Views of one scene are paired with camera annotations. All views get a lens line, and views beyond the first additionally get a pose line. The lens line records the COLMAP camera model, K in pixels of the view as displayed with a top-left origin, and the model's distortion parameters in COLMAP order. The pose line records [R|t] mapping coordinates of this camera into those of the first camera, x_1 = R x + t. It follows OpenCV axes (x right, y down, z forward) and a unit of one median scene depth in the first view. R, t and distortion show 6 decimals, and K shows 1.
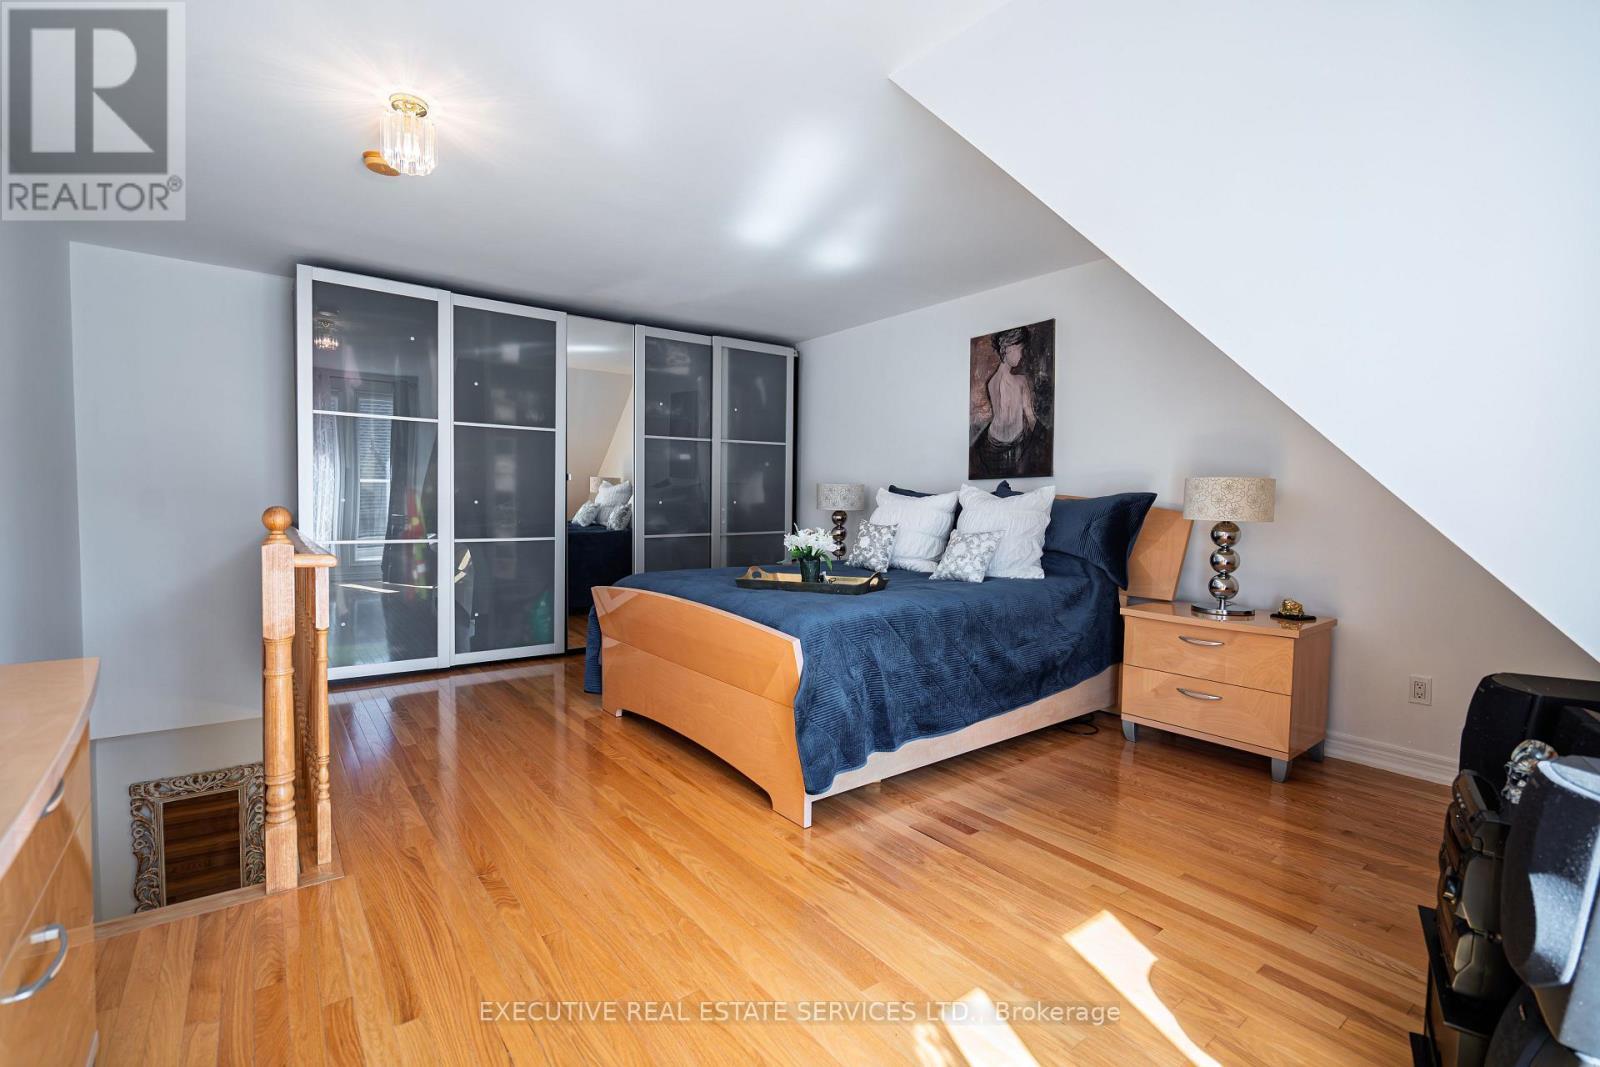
lens RADIAL K [[744.2, 0, 796.5], [0, 744.2, 508.1], [0, 0, 1]] dist [0.000866, 0.000388]
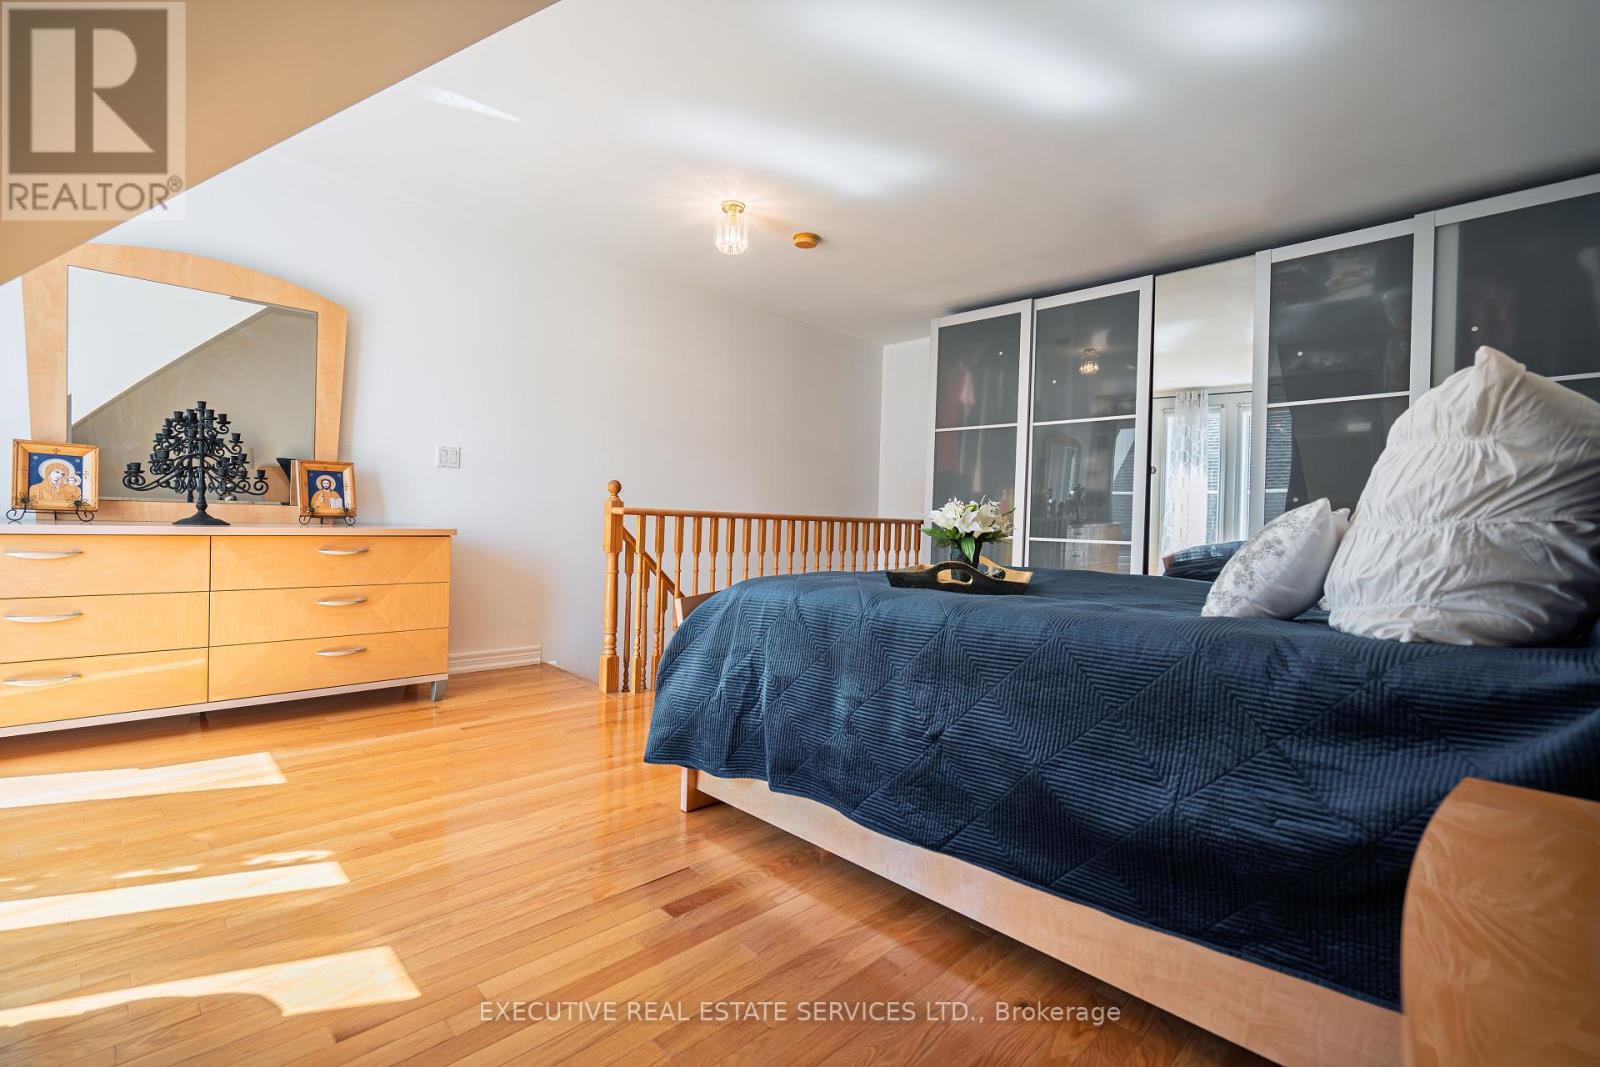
lens RADIAL K [[714.4, 0, 795.5], [0, 714.4, 533.5], [0, 0, 1]] dist [-0.004350, 0.000875]
pose [[0.111581, 0.013524, -0.993663, 0.494251], [-0.033052, 0.999405, 0.009890, 0.039479], [0.993206, 0.031739, 0.111962, 0.561892]]
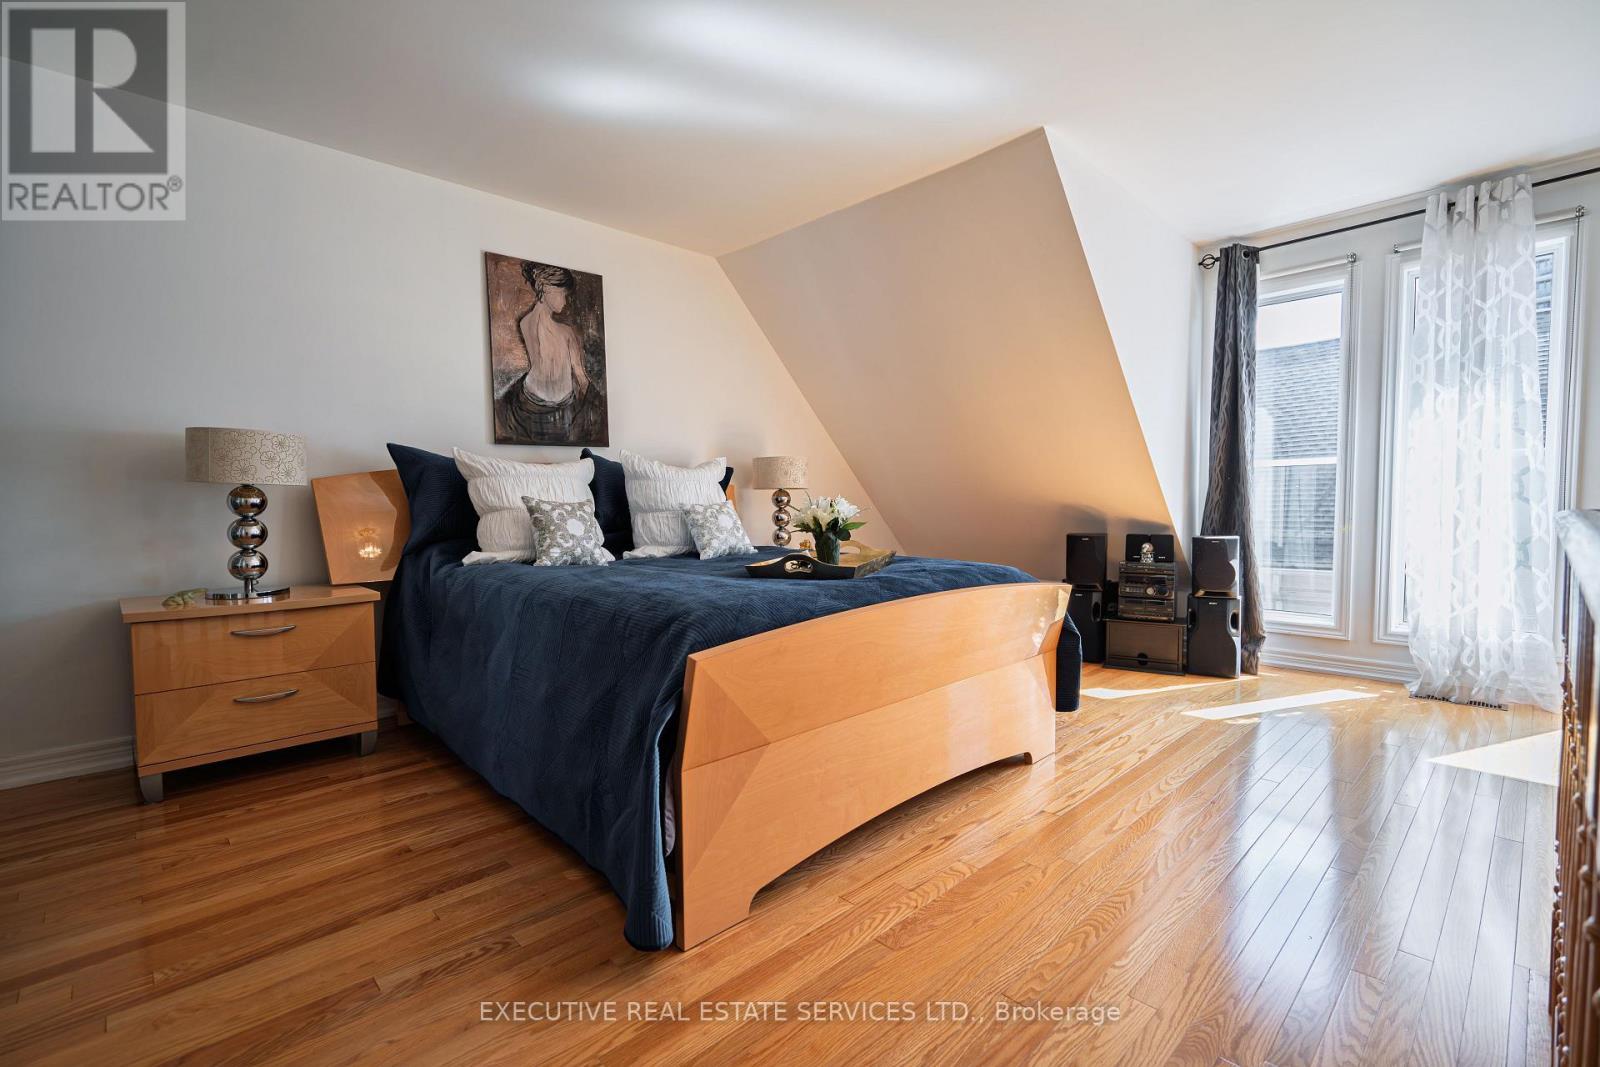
lens RADIAL K [[710.3, 0, 796.6], [0, 710.3, 532.5], [0, 0, 1]] dist [-0.007318, 0.000367]
pose [[-0.118867, -0.074932, 0.990079, -0.559613], [0.006144, 0.997074, 0.076200, -0.001240], [-0.992891, 0.015141, -0.118059, 0.838825]]
